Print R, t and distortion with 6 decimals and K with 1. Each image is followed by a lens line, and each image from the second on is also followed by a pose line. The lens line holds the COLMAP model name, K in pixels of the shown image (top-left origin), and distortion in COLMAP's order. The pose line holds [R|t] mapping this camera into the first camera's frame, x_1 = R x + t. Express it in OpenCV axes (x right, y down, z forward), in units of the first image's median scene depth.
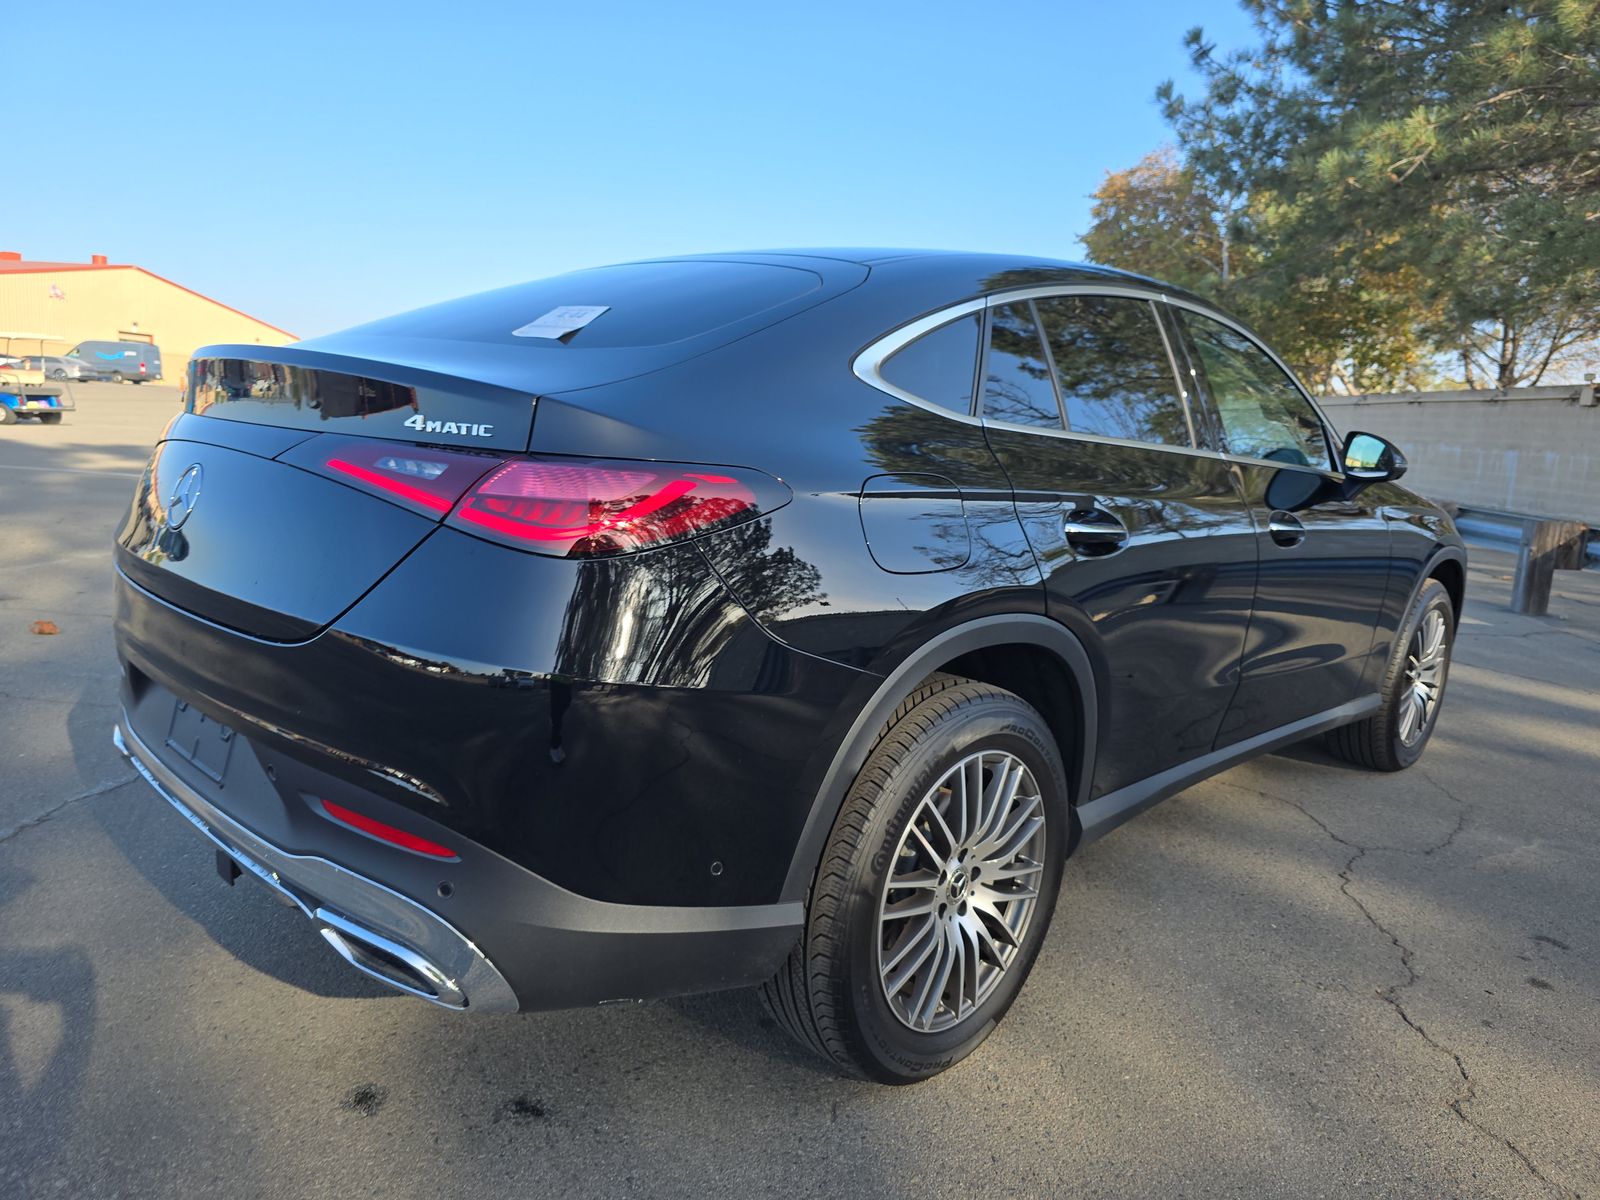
lens RADIAL K [[1070.3, 0, 809.8], [0, 1070.3, 603.9], [0, 0, 1]] dist [0.008647, -0.002568]
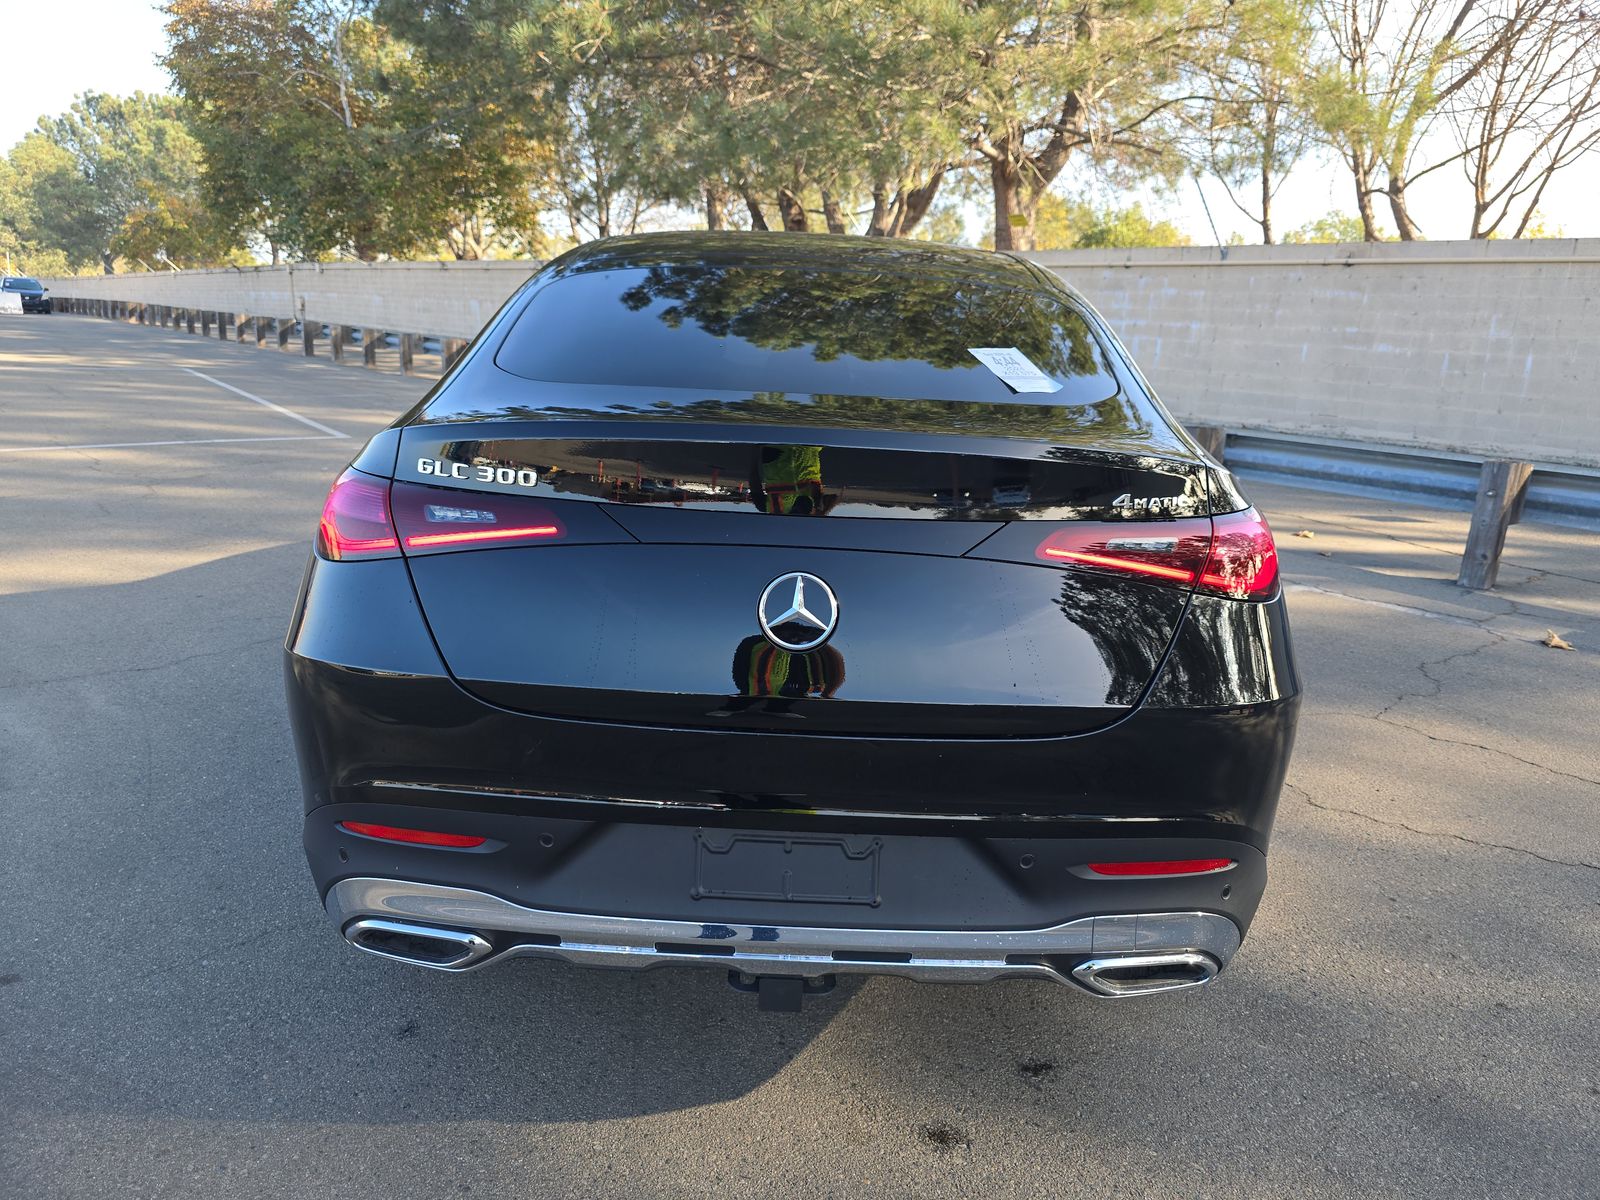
lens RADIAL K [[1070.3, 0, 809.8], [0, 1070.3, 603.9], [0, 0, 1]] dist [0.008647, -0.002568]
pose [[0.729102, -0.208448, 0.651889, -0.100501], [0.124254, 0.976977, 0.173426, -0.022445], [-0.673031, -0.045446, 0.738217, 0.031775]]
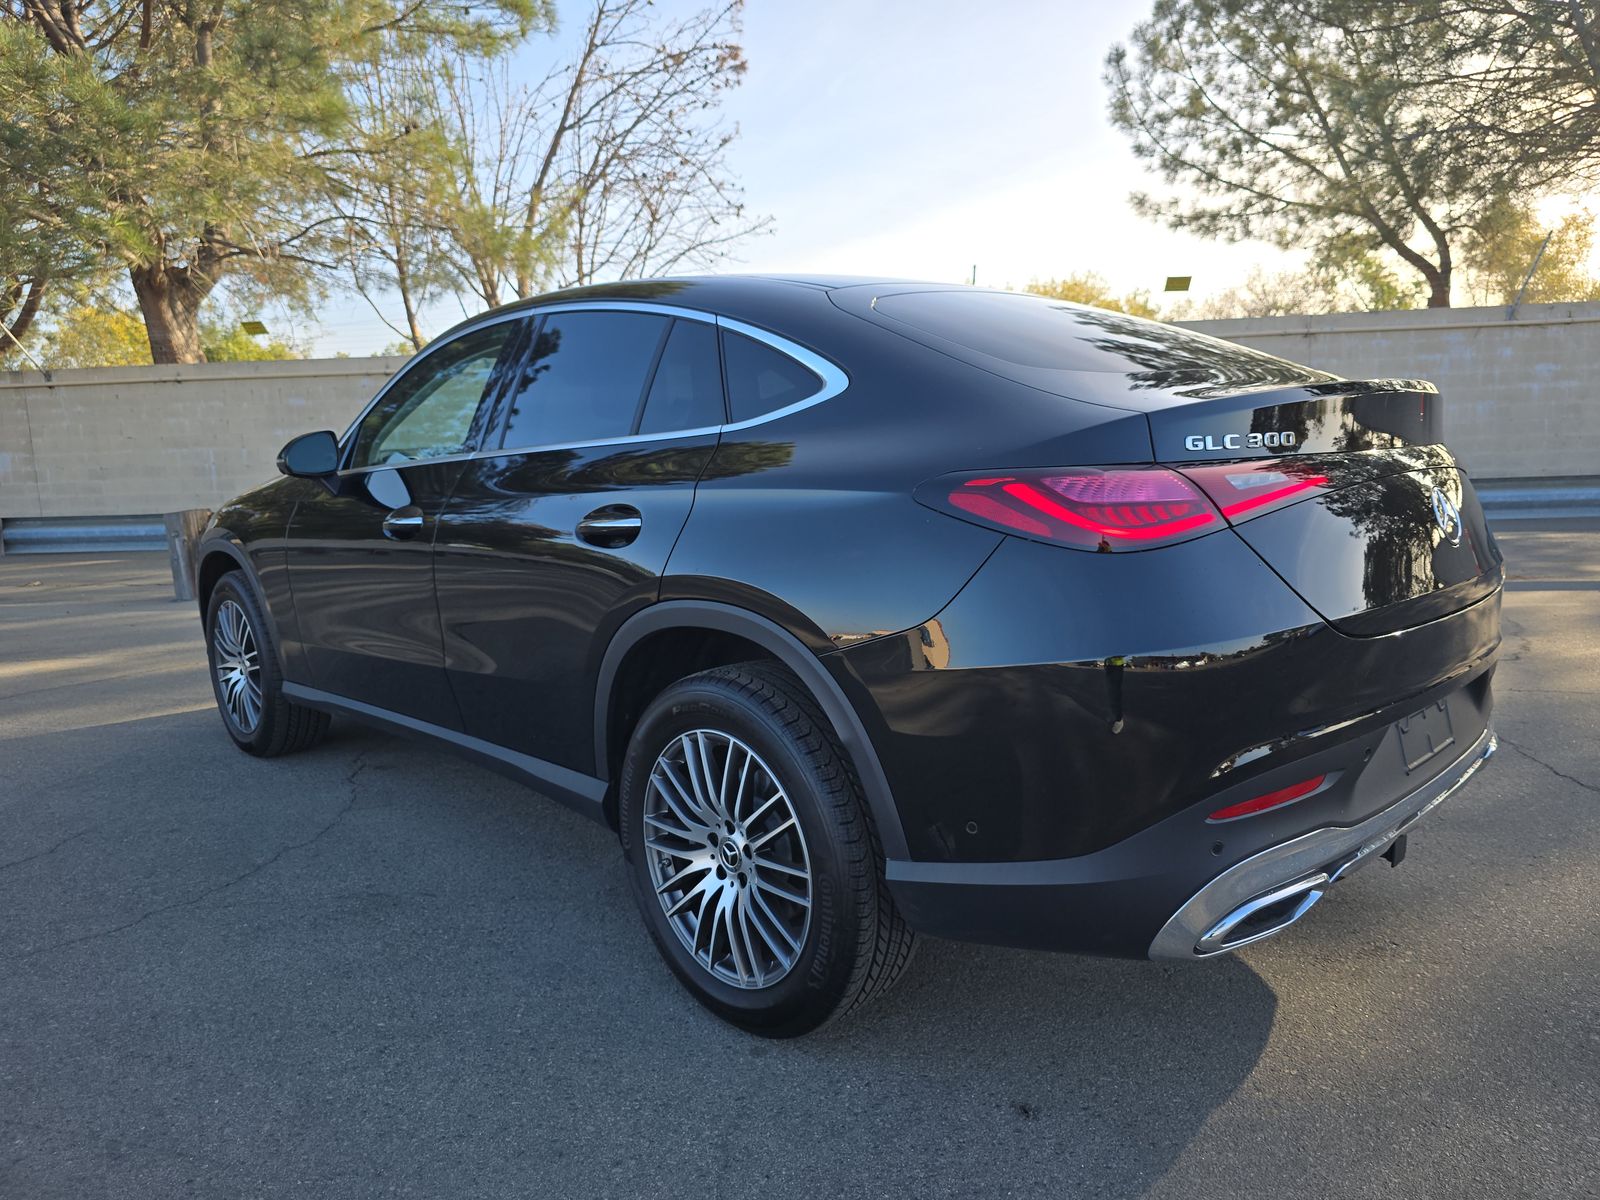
lens RADIAL K [[1070.3, 0, 809.8], [0, 1070.3, 603.9], [0, 0, 1]] dist [0.008647, -0.002568]
pose [[0.048933, -0.216826, 0.974983, -0.154011], [0.209001, 0.956765, 0.202285, -0.033755], [-0.976690, 0.193874, 0.092134, 0.139828]]
